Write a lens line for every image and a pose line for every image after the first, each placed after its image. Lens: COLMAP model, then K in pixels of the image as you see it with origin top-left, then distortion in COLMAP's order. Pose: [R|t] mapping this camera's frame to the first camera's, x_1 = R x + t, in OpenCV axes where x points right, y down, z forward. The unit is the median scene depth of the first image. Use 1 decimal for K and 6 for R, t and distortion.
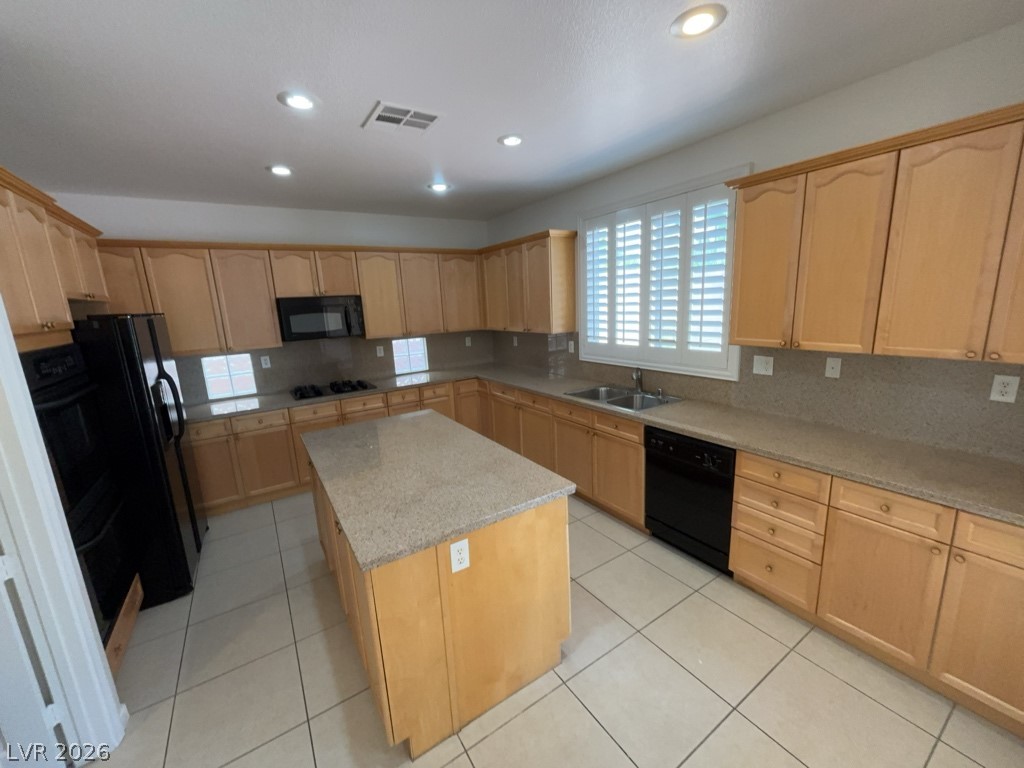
lens RADIAL K [[409.5, 0, 508.4], [0, 409.5, 383.0], [0, 0, 1]] dist [0.000508, 0.000029]
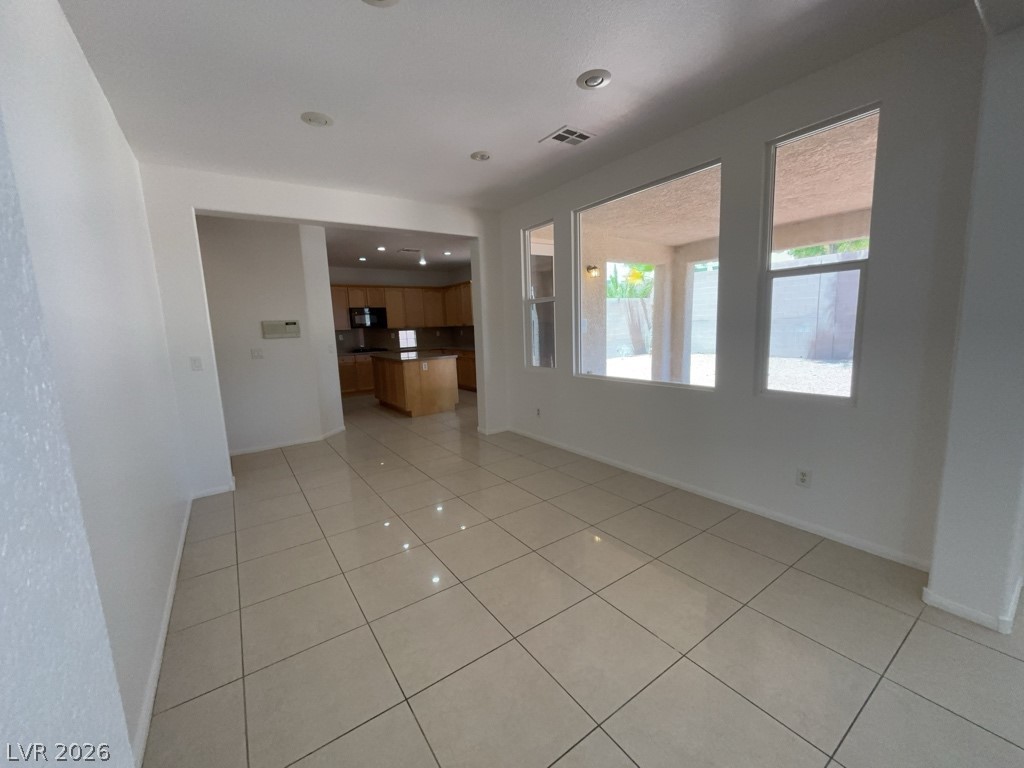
lens RADIAL K [[409.5, 0, 515.7], [0, 409.5, 385.5], [0, 0, 1]] dist [0.000508, 0.000029]
pose [[0.998922, 0.003747, 0.046273, 0.215663], [-0.001176, 0.998459, -0.055482, 0.302175], [-0.046410, 0.055368, 0.997387, -1.115303]]
